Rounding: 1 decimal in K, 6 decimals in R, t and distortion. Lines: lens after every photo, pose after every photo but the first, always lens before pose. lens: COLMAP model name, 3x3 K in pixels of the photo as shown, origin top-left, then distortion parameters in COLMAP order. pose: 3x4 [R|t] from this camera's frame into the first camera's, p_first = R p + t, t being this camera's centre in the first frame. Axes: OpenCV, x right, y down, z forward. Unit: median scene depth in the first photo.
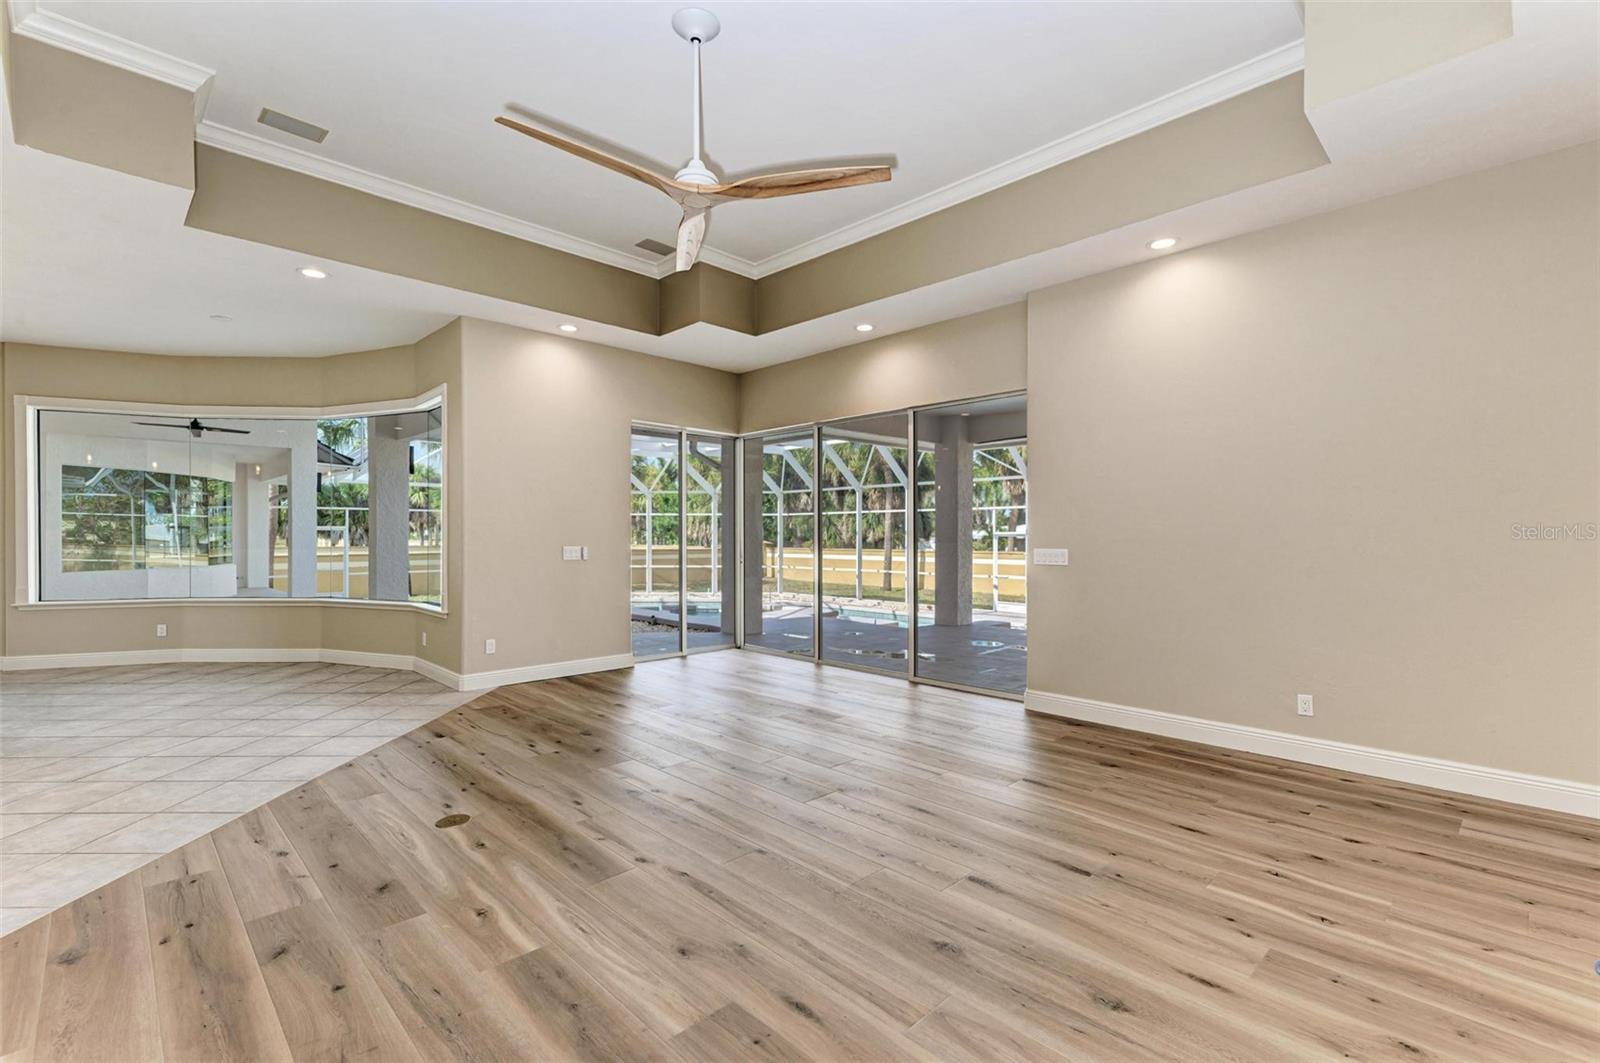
lens RADIAL K [[704.2, 0, 784.3], [0, 704.2, 539.7], [0, 0, 1]] dist [0.018159, -0.002637]
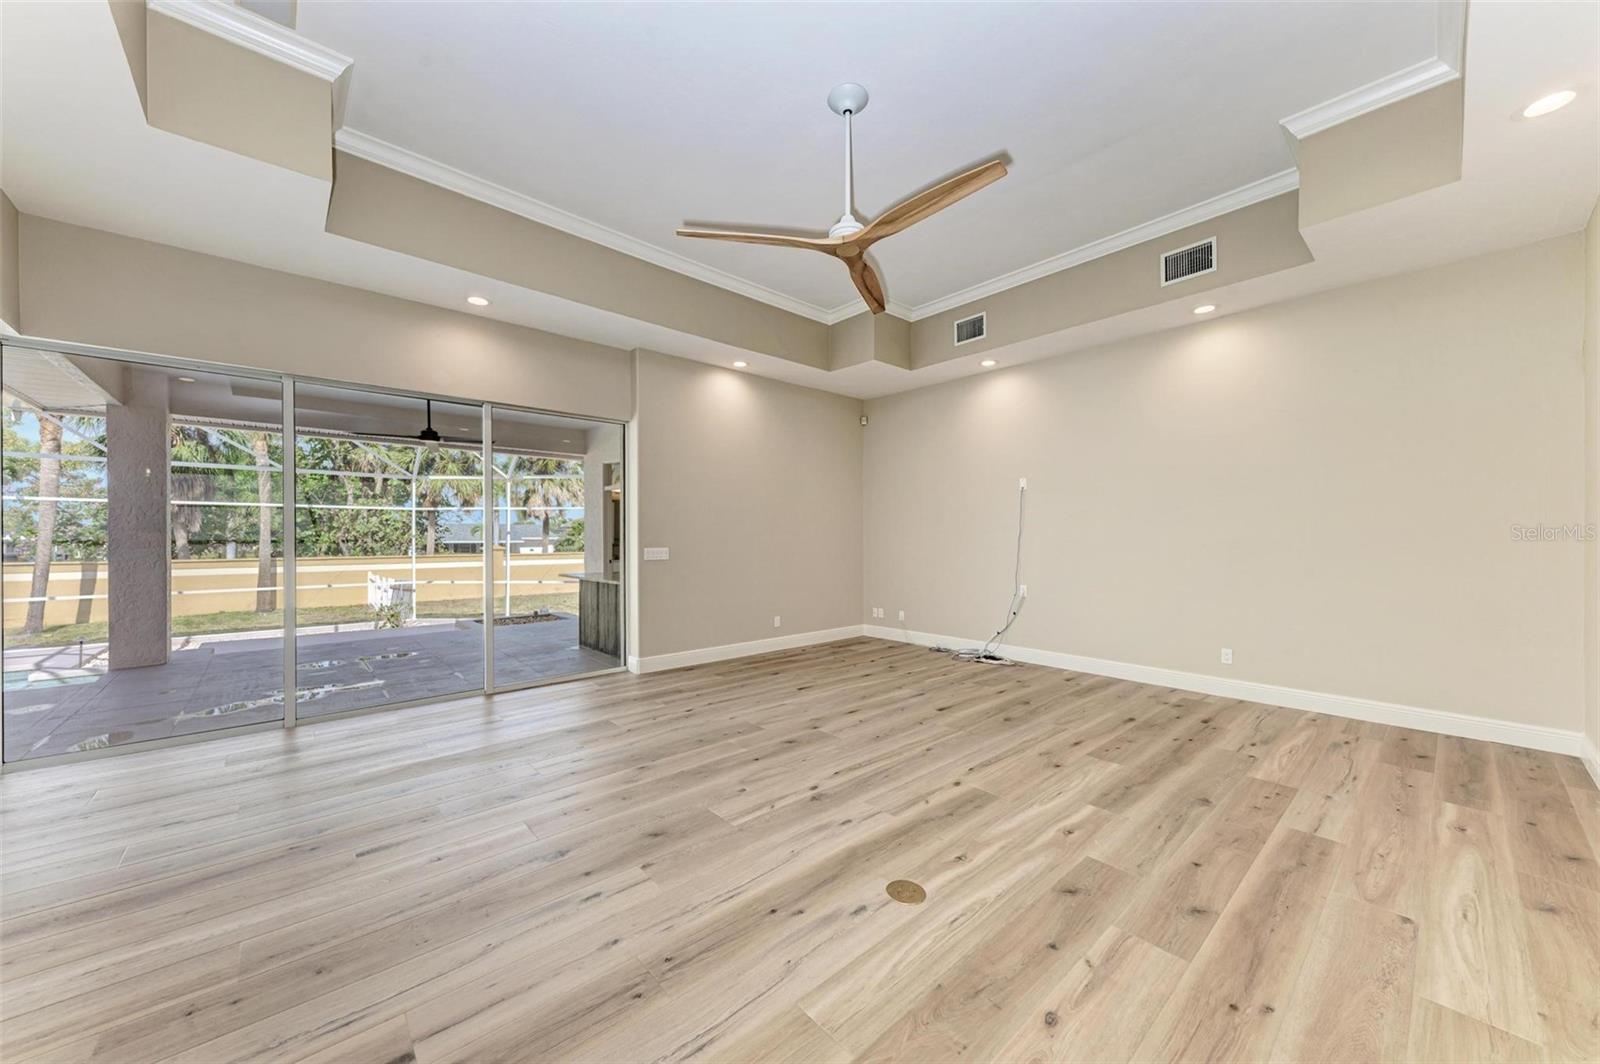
lens RADIAL K [[584.4, 0, 800.9], [0, 584.4, 532.1], [0, 0, 1]] dist [0.010957, -0.002192]
pose [[0.034063, 0.007508, 0.999391, -1.244726], [0.009420, 0.999925, -0.007833, -0.007902], [-0.999375, 0.009681, 0.033989, 1.193053]]
